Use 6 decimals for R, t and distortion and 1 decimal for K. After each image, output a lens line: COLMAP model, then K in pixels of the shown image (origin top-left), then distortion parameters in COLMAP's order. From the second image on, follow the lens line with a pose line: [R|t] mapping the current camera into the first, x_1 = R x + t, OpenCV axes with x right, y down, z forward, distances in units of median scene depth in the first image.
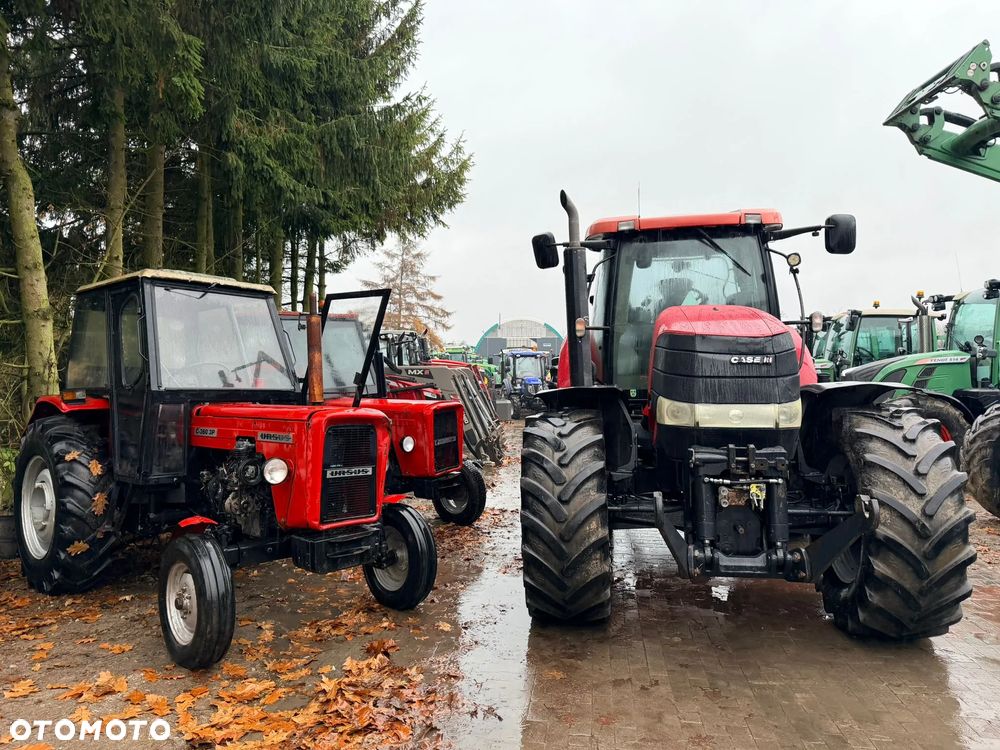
lens RADIAL K [[683.9, 0, 503.9], [0, 683.9, 379.0], [0, 0, 1]] dist [0.078445, -0.093371]
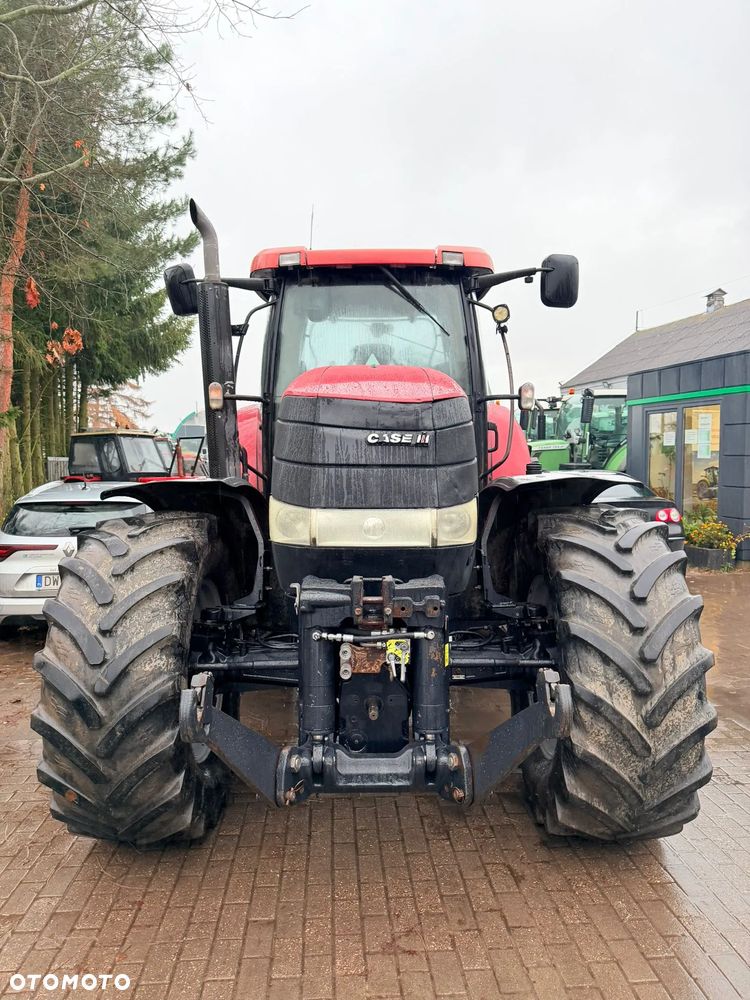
lens RADIAL K [[683.9, 0, 371.8], [0, 683.9, 497.3], [0, 0, 1]] dist [0.157141, -0.242787]
pose [[0.988215, -0.000488, 0.153069, 0.223164], [-0.005584, 0.999214, 0.039237, 0.001310], [-0.152968, -0.039629, 0.987436, 0.359113]]
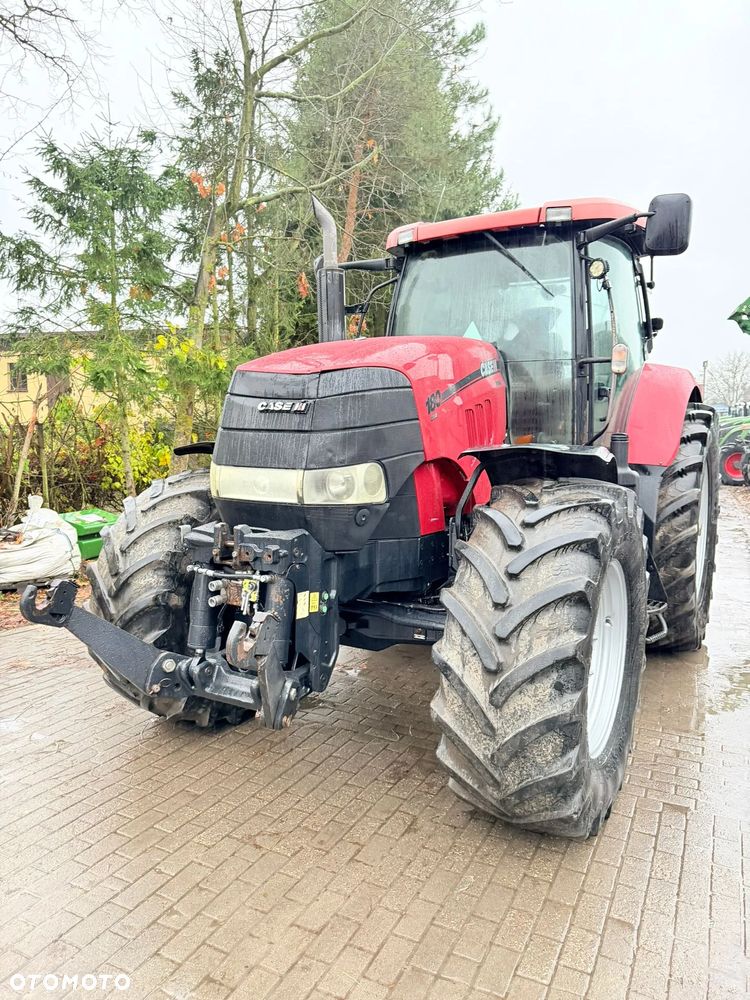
lens RADIAL K [[683.9, 0, 371.8], [0, 683.9, 497.3], [0, 0, 1]] dist [0.157141, -0.242787]
pose [[0.930369, 0.058218, -0.361973, 0.658052], [-0.027822, 0.995676, 0.088628, 0.000026], [0.365567, -0.072386, 0.927966, 0.348221]]
